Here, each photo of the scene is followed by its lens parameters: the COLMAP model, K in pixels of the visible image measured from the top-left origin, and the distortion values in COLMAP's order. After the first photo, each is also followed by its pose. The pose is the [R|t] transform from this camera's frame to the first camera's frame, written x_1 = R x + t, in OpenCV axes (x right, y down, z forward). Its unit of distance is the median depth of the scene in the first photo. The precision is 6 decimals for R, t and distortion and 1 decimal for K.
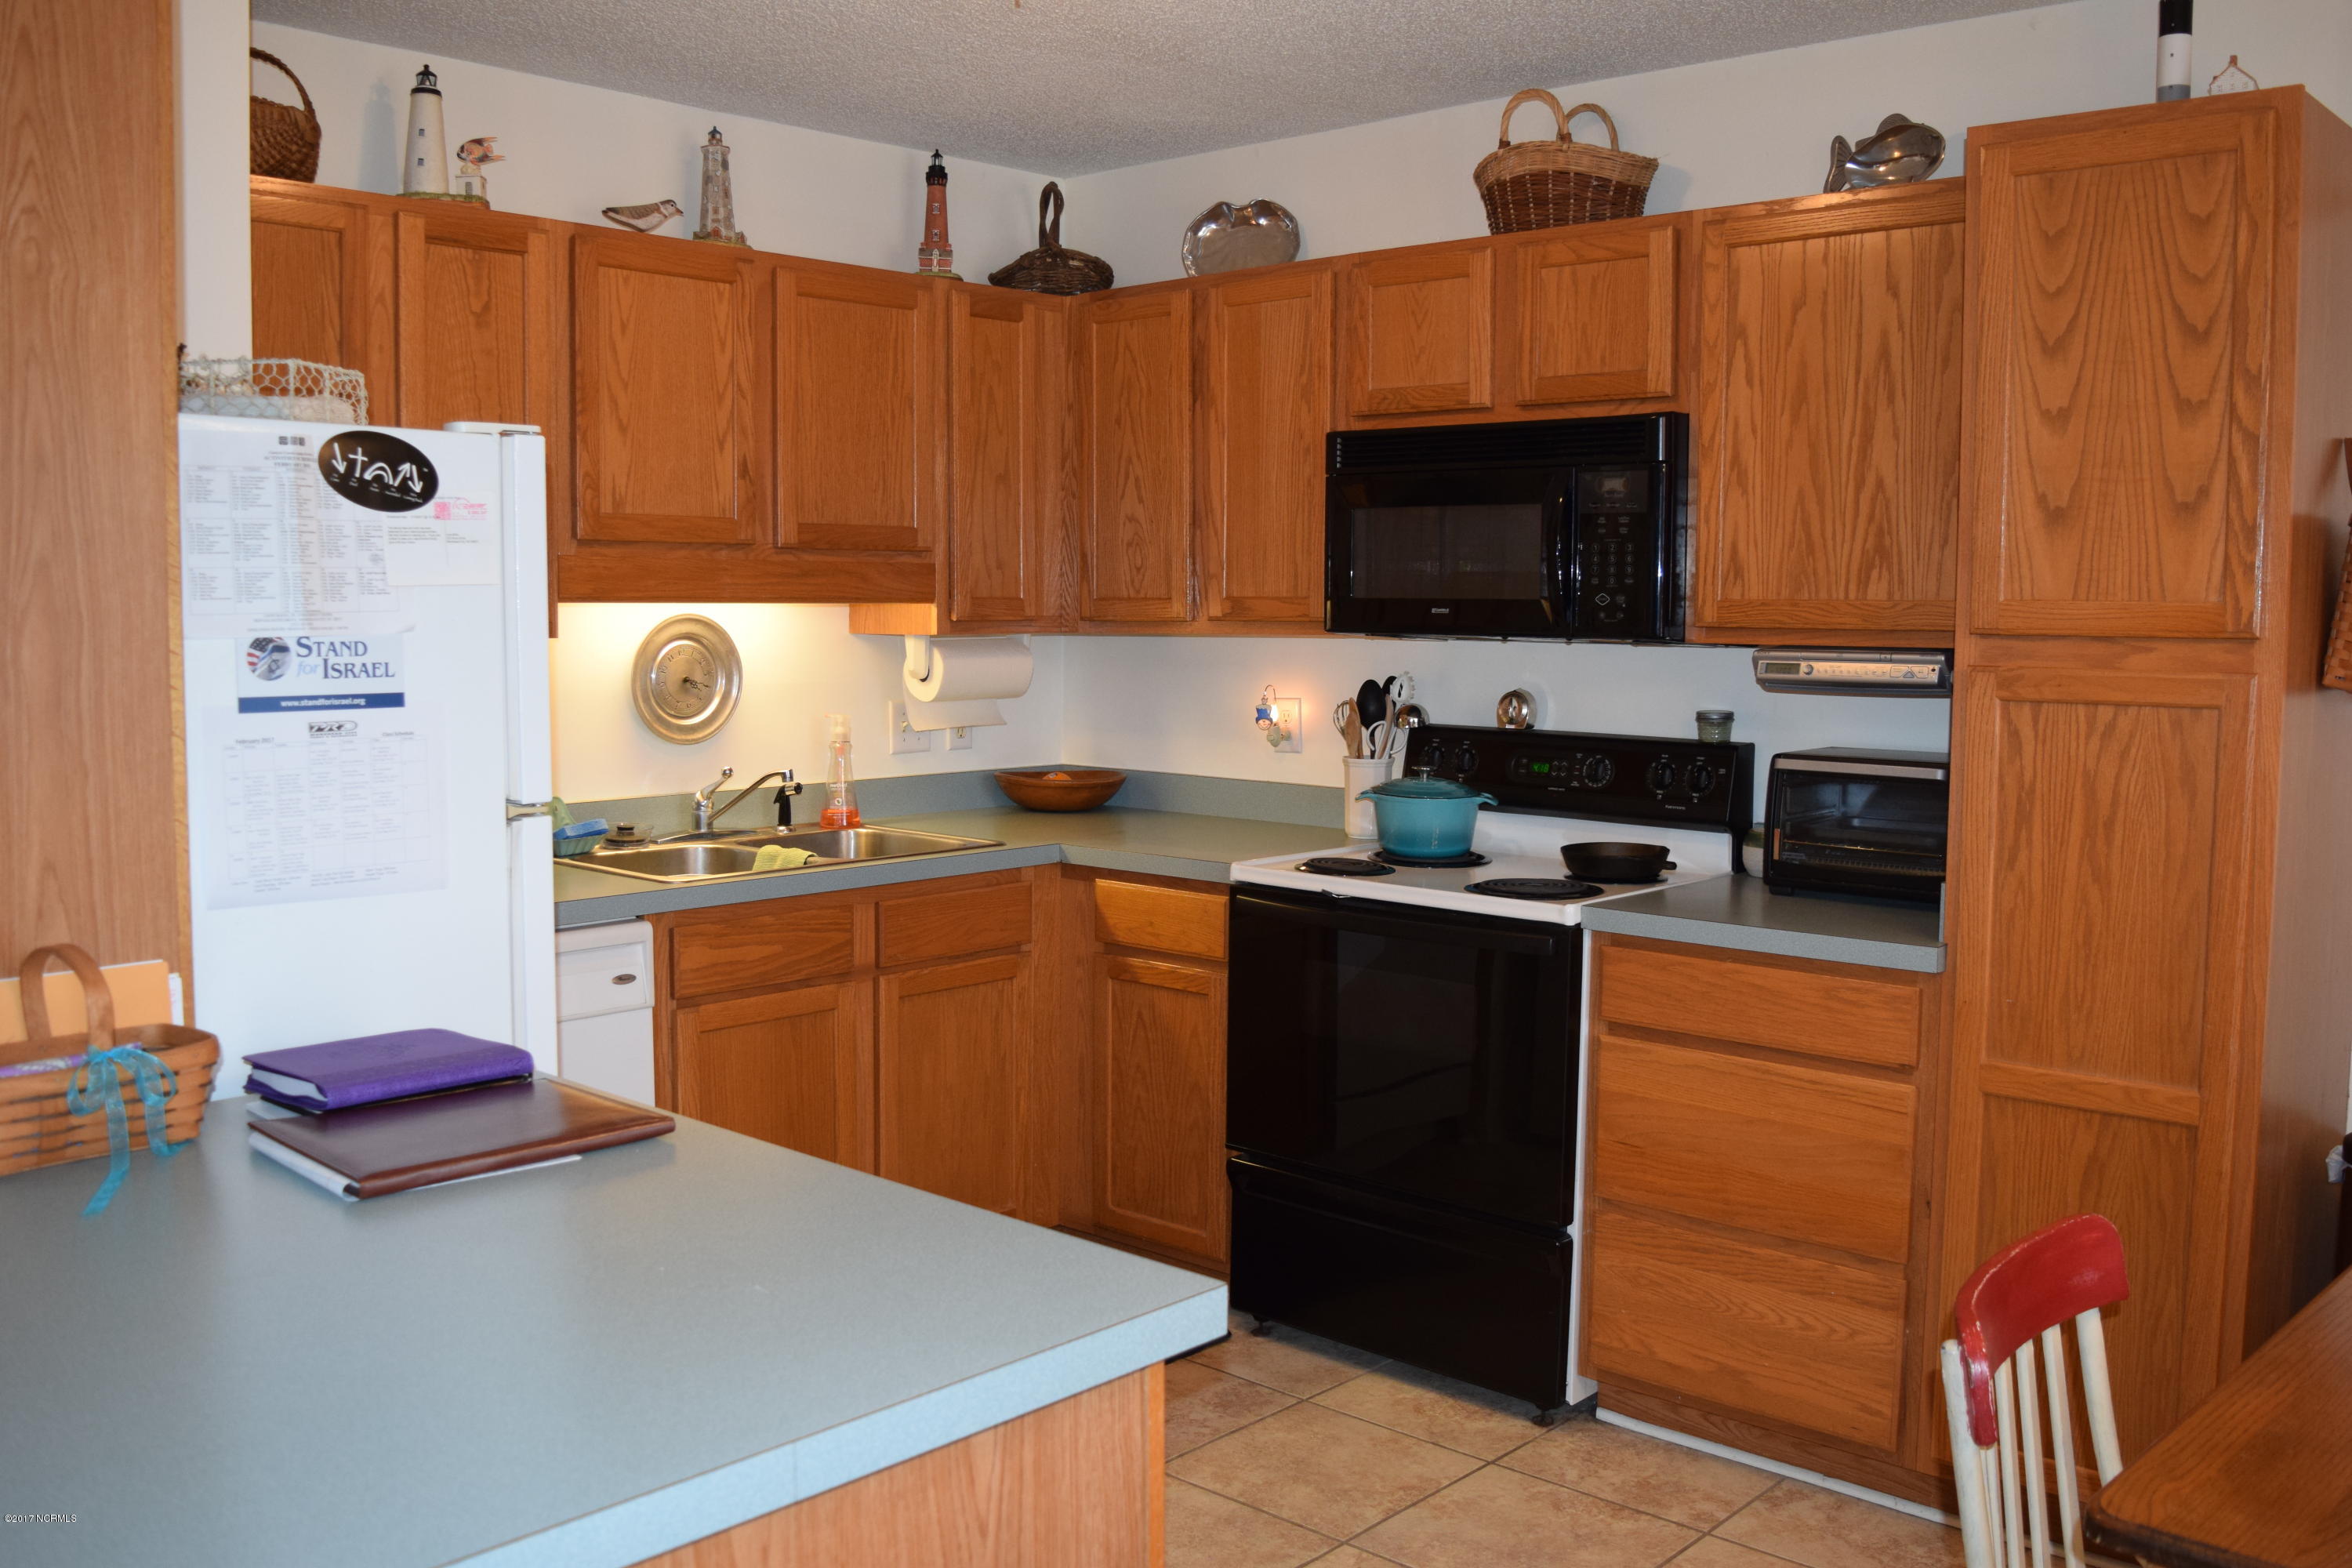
lens RADIAL K [[2043.7, 0, 1167.0], [0, 2043.7, 777.5], [0, 0, 1]] dist [-0.085744, 0.010242]
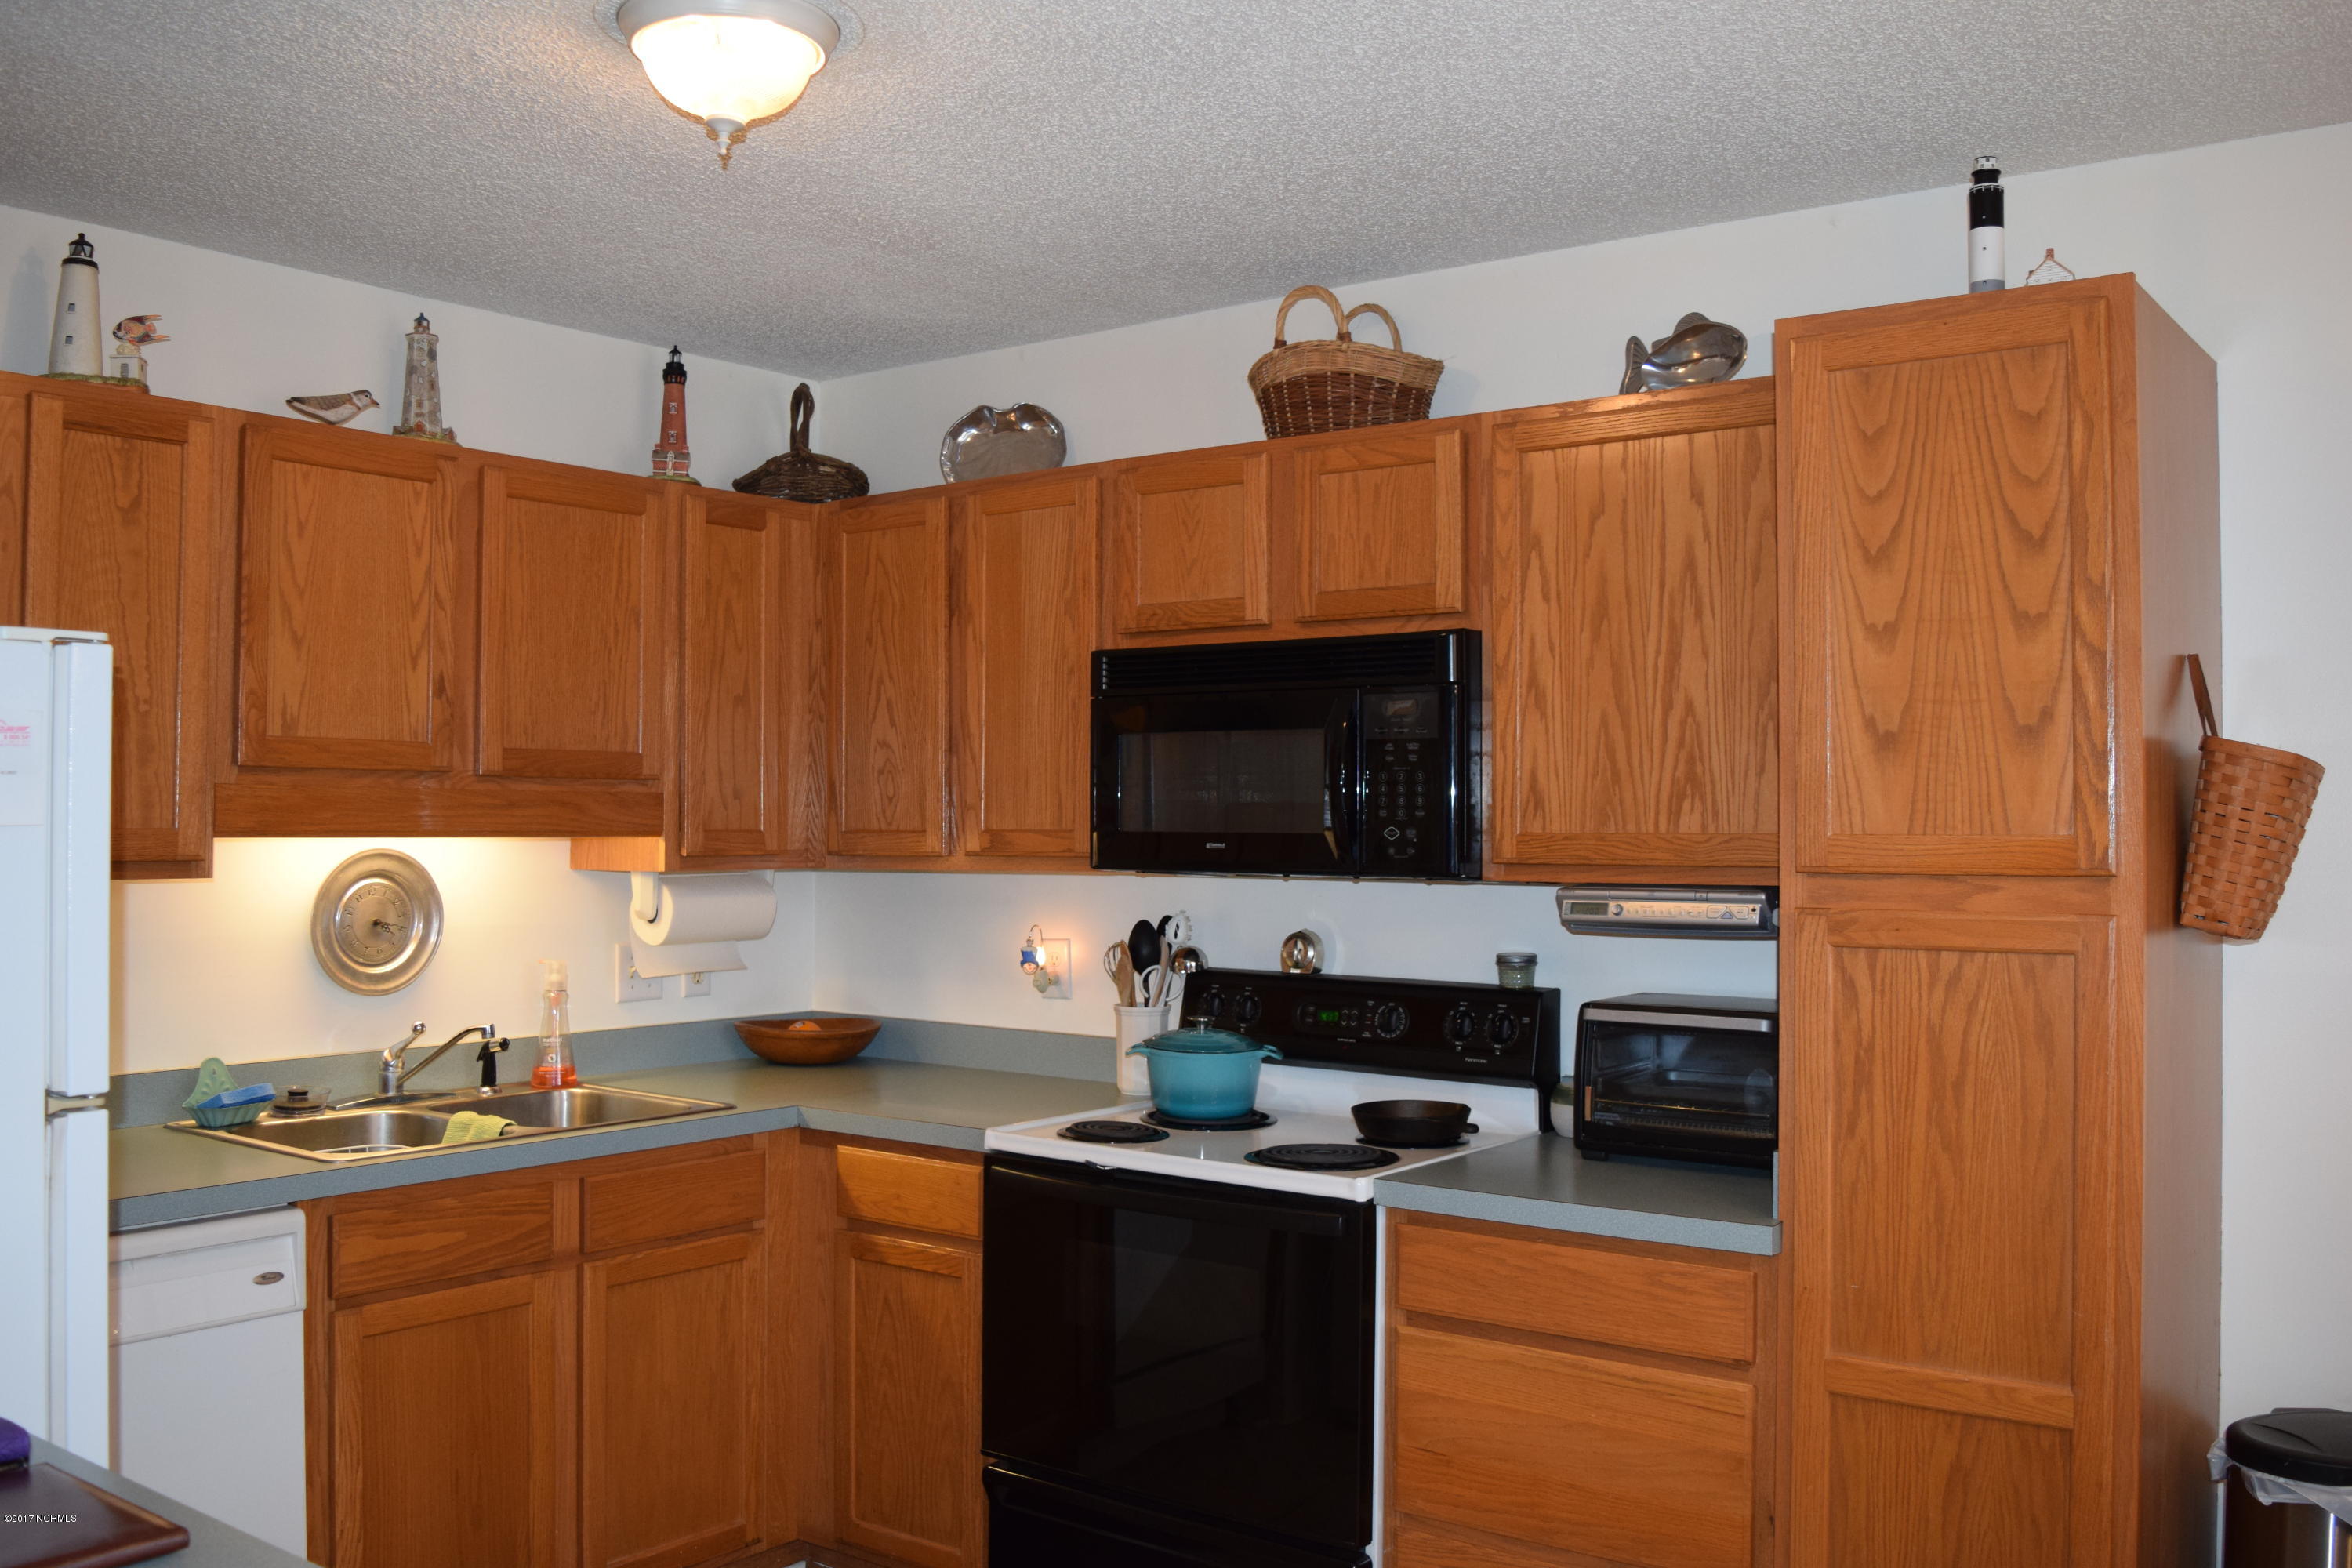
lens RADIAL K [[2043.7, 0, 1167.0], [0, 2043.7, 777.5], [0, 0, 1]] dist [-0.085744, 0.010242]
pose [[0.995465, 0.000504, 0.095124, 0.027870], [0.009757, 0.994171, -0.107376, -0.015654], [-0.094623, 0.107817, 0.989657, 0.106241]]
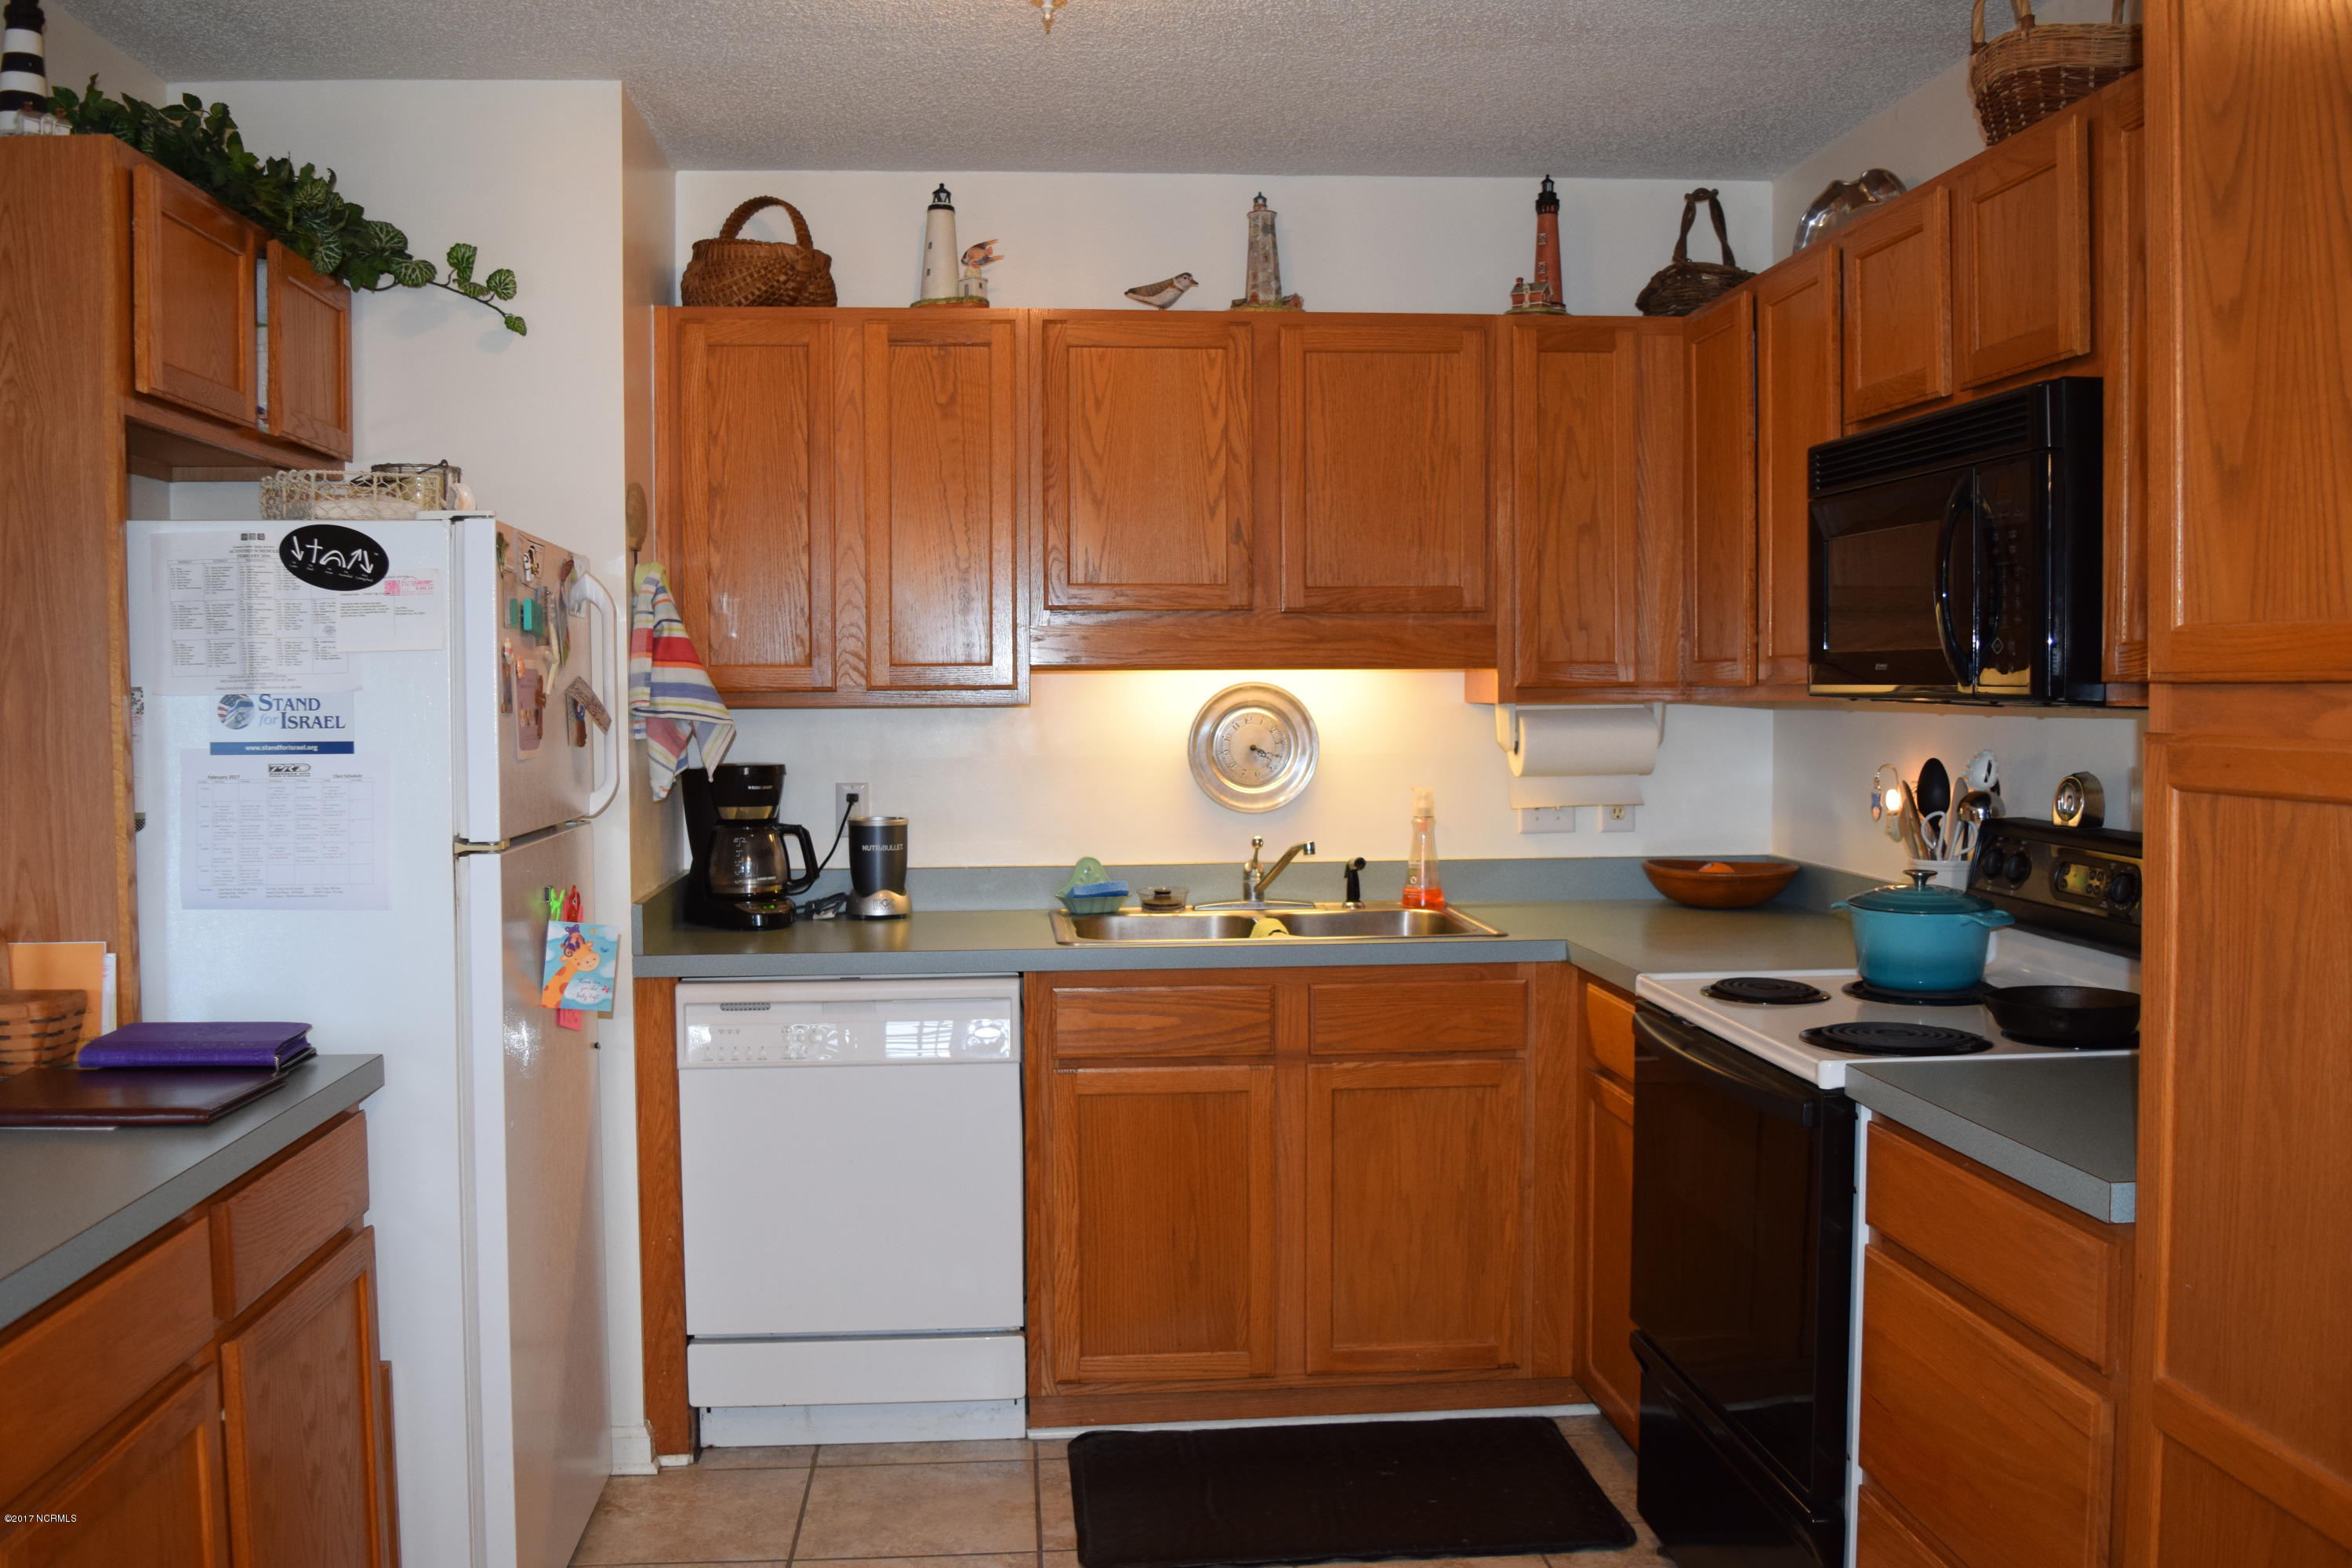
lens RADIAL K [[2043.7, 0, 1167.0], [0, 2043.7, 777.5], [0, 0, 1]] dist [-0.085744, 0.010242]
pose [[0.734668, 0.020546, -0.678116, 0.488910], [-0.048669, 0.998562, -0.022472, -0.010988], [0.676679, 0.049512, 0.734612, 0.283126]]
